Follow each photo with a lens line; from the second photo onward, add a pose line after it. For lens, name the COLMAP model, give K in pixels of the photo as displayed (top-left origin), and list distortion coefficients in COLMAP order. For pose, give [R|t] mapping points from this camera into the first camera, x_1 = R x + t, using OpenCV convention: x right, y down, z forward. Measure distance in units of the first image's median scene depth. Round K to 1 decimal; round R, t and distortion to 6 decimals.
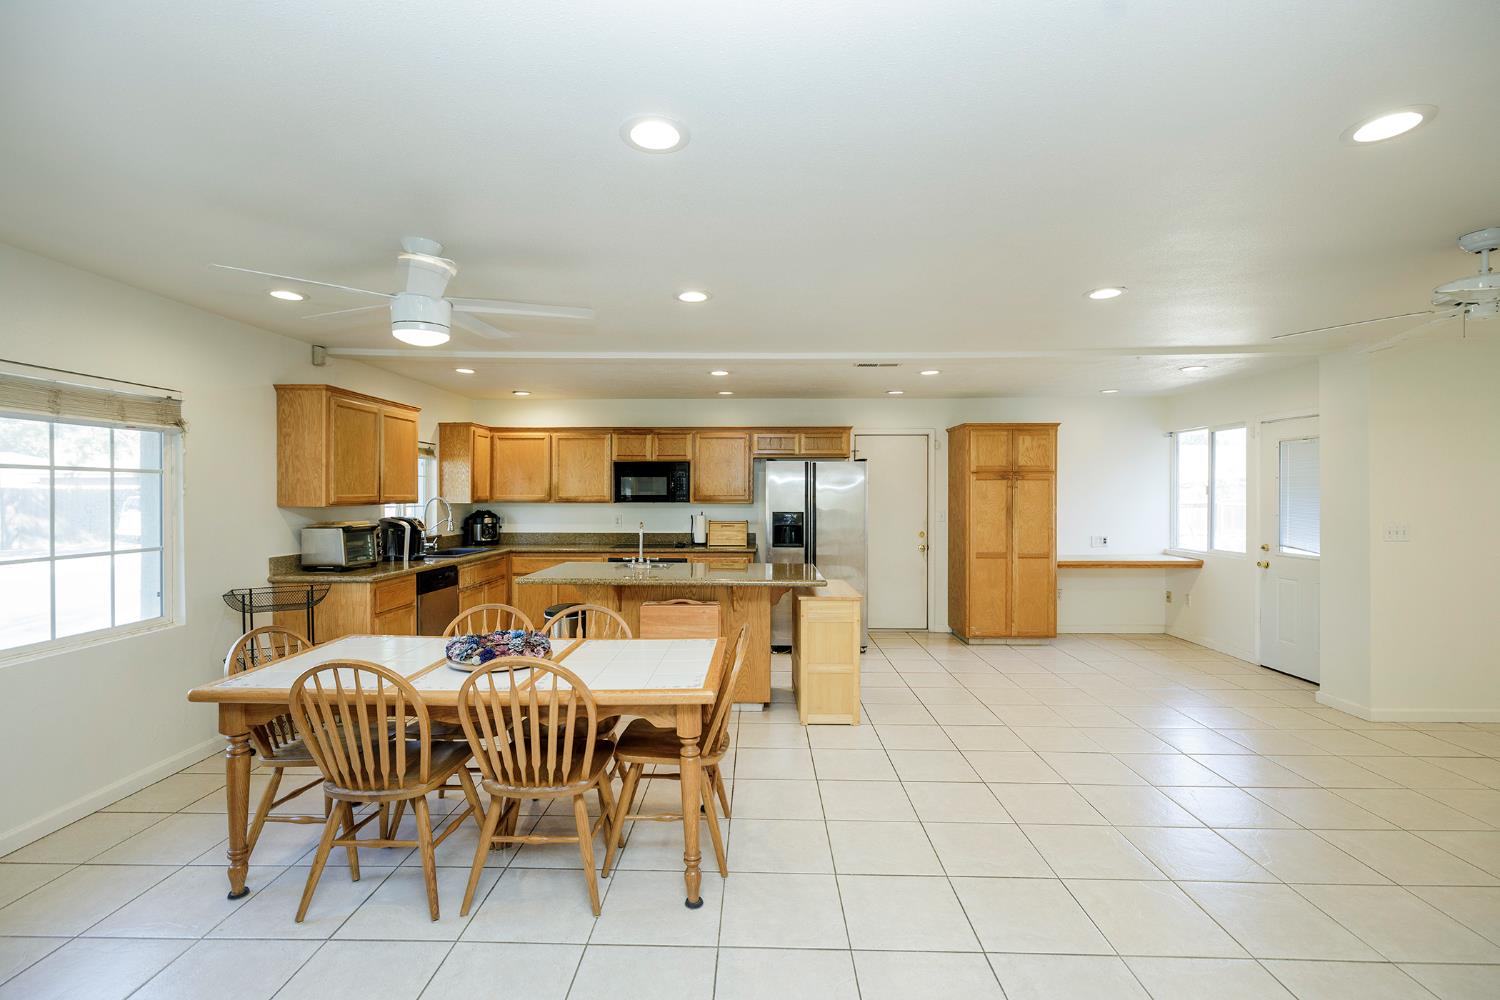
lens RADIAL K [[675.0, 0, 743.2], [0, 675.0, 503.8], [0, 0, 1]] dist [-0.008408, 0.000937]
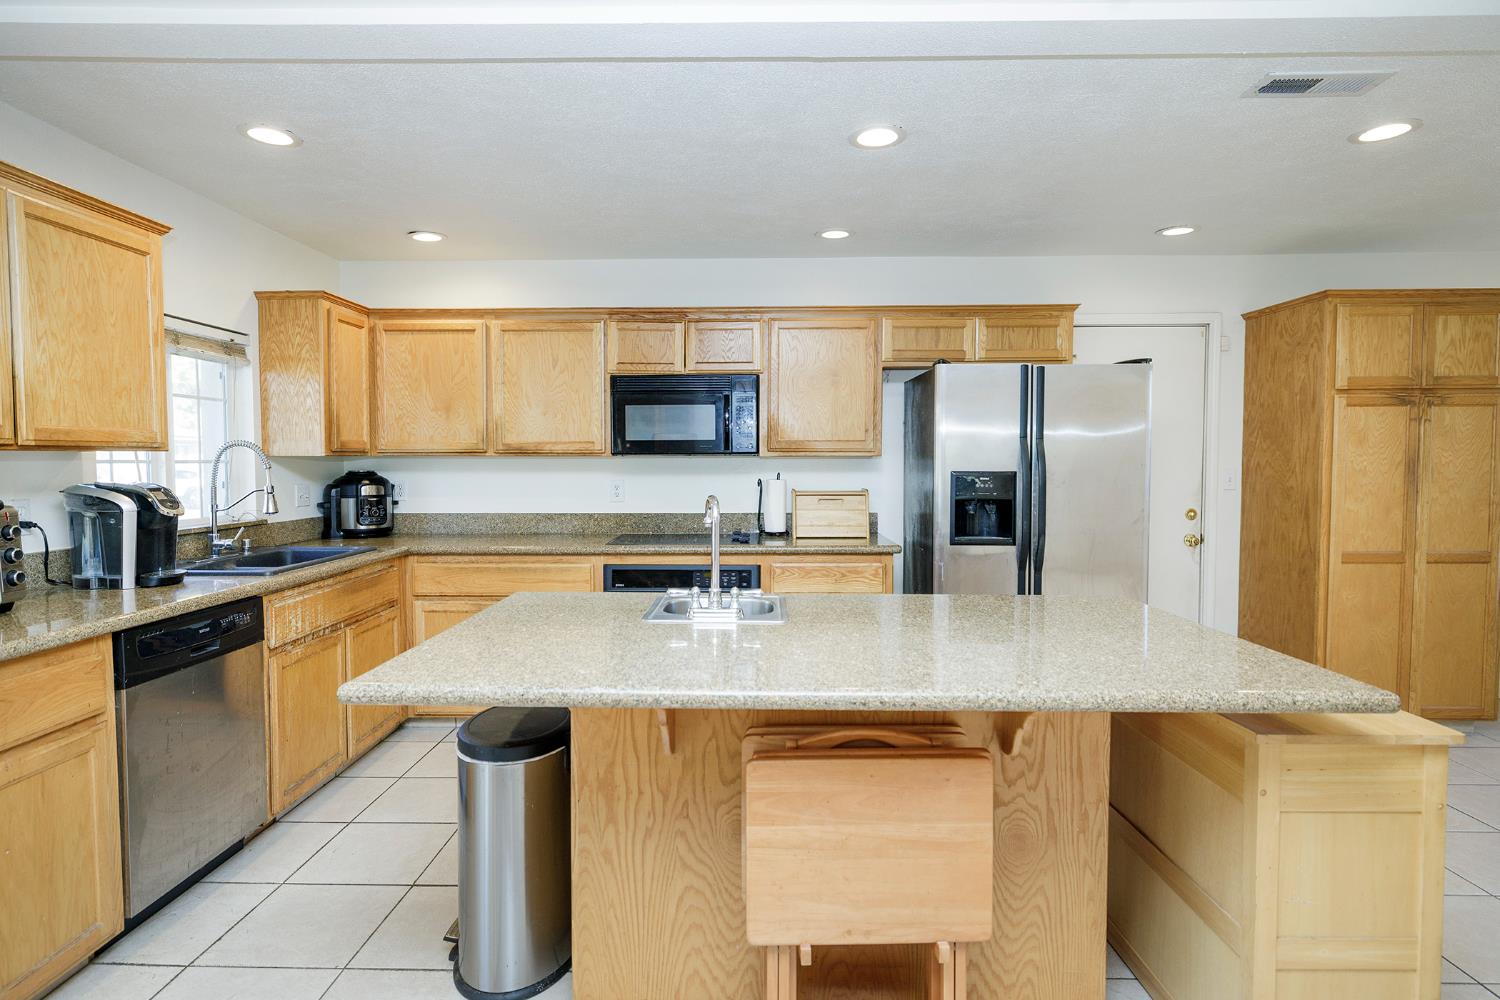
lens RADIAL K [[791.5, 0, 737.2], [0, 791.5, 485.3], [0, 0, 1]] dist [-0.002157, 0.001049]
pose [[0.999984, -0.003251, 0.004538, -0.104045], [0.003162, 0.999807, 0.019382, 0.010317], [-0.004600, -0.019367, 0.999802, 0.417532]]
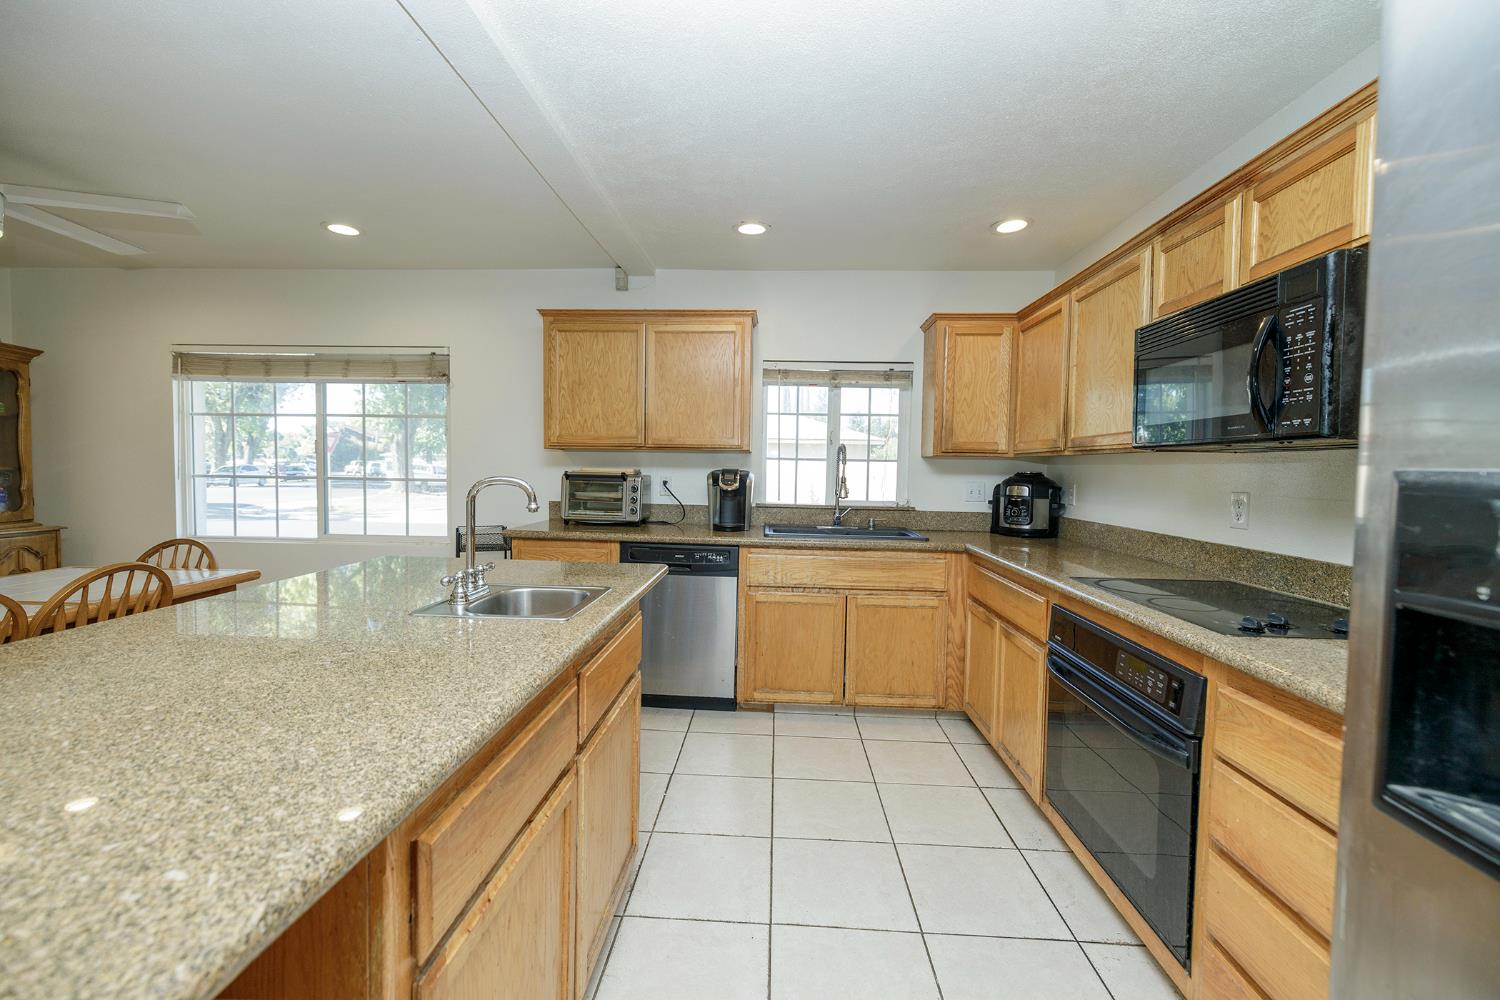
lens RADIAL K [[628.7, 0, 742.8], [0, 628.7, 495.0], [0, 0, 1]] dist [0.002218, -0.001573]
pose [[-0.029967, 0.041904, -0.998672, 0.135514], [-0.031760, 0.998576, 0.042853, 0.014462], [0.999046, 0.033002, -0.028594, 0.852657]]
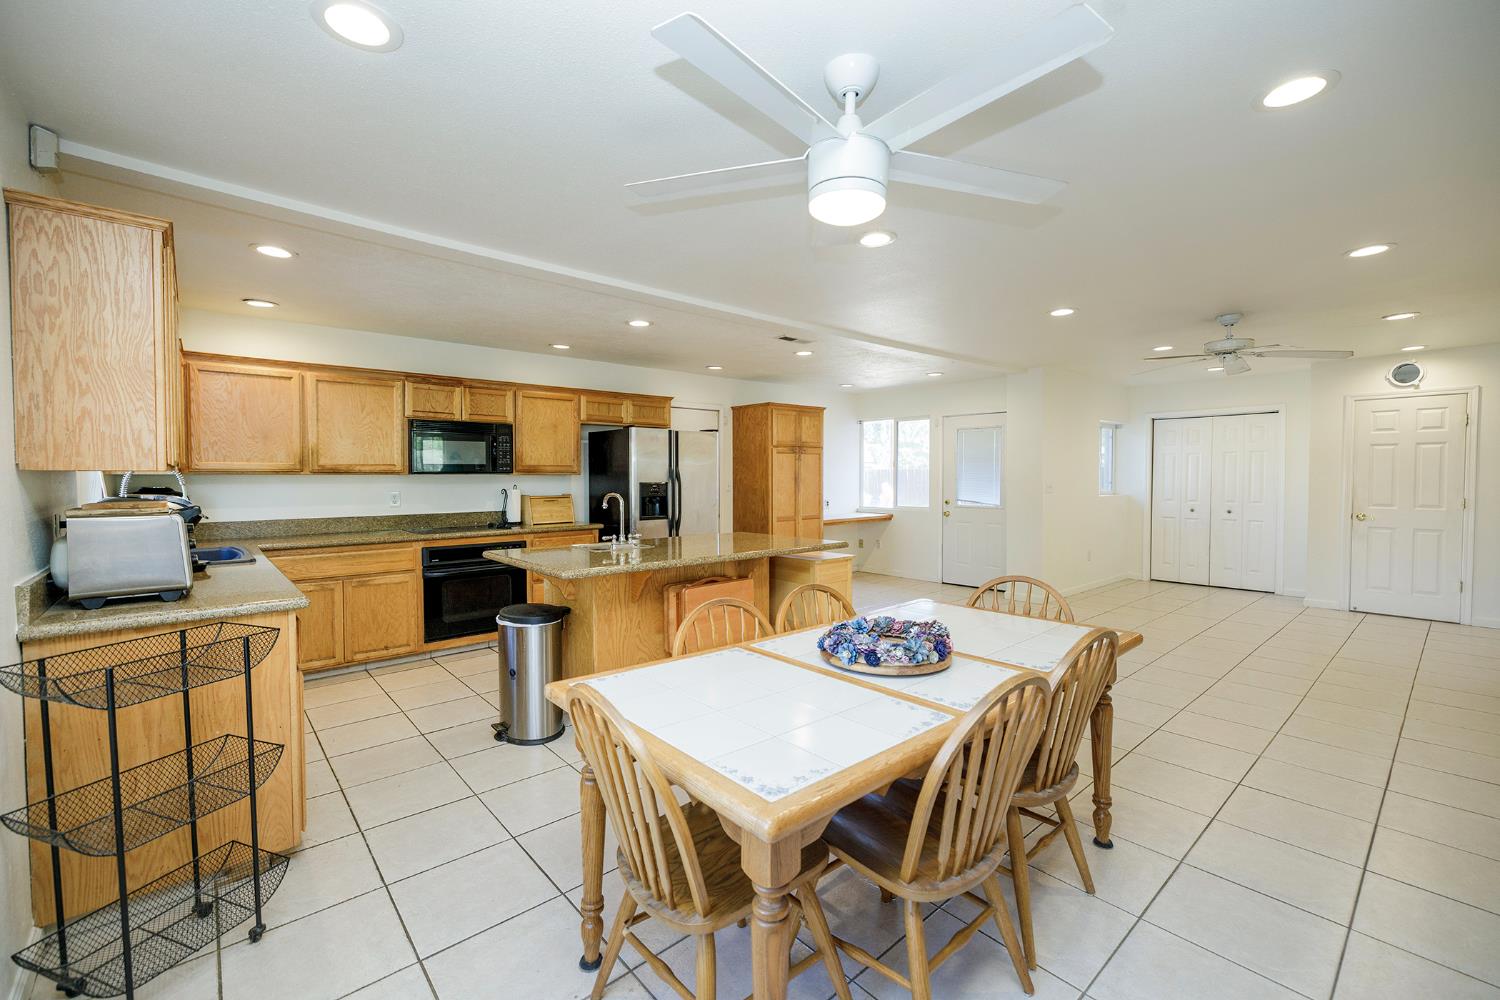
lens RADIAL K [[628.7, 0, 748.7], [0, 628.7, 493.2], [0, 0, 1]] dist [0.002218, -0.001573]
pose [[0.735323, -0.022682, 0.677337, -0.408290], [0.013047, 0.999728, 0.019314, 0.011522], [-0.677591, -0.005365, 0.735419, 0.247248]]
